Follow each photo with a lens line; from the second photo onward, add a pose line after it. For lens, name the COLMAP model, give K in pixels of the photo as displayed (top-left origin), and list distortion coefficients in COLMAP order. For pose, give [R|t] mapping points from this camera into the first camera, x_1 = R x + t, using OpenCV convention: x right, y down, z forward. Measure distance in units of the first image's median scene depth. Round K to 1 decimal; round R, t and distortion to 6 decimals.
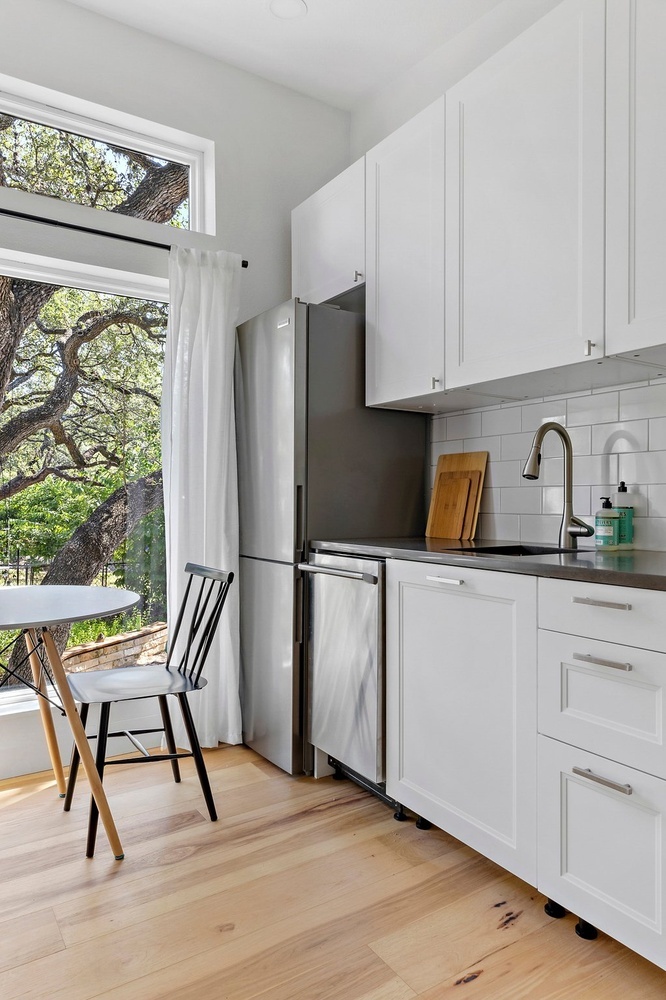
lens RADIAL K [[650.2, 0, 333.0], [0, 650.2, 500.0], [0, 0, 1]] dist [0.000141, 0.000308]
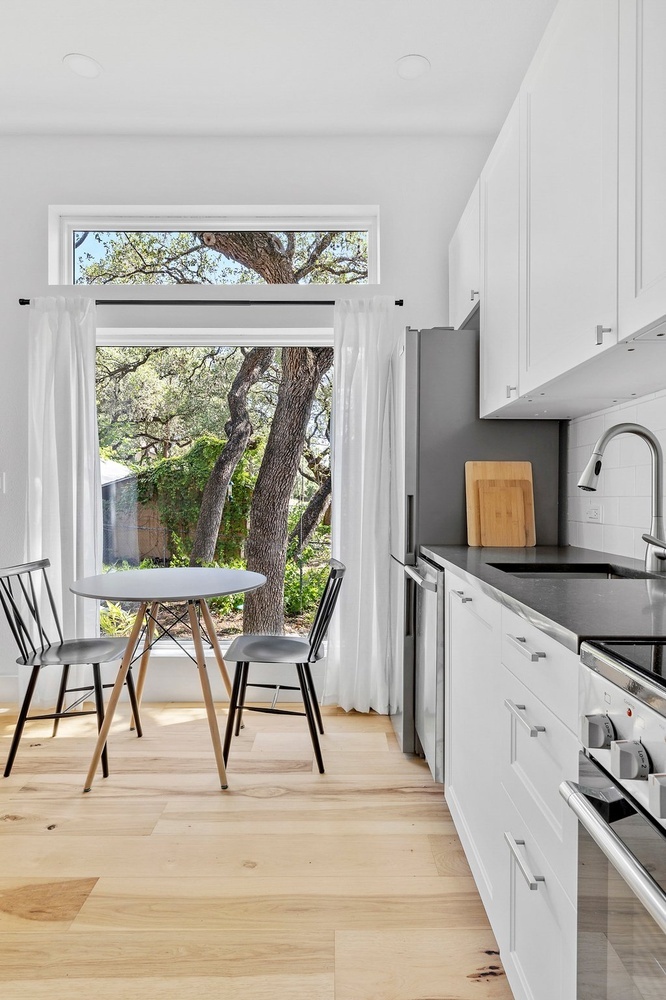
lens RADIAL K [[525.9, 0, 333.0], [0, 525.9, 500.0], [0, 0, 1]] dist [0.000240, -0.000367]
pose [[0.838918, 0.004845, -0.544236, 0.383180], [-0.002655, 0.999985, 0.004810, -0.020870], [0.544251, -0.002590, 0.838918, 0.203521]]
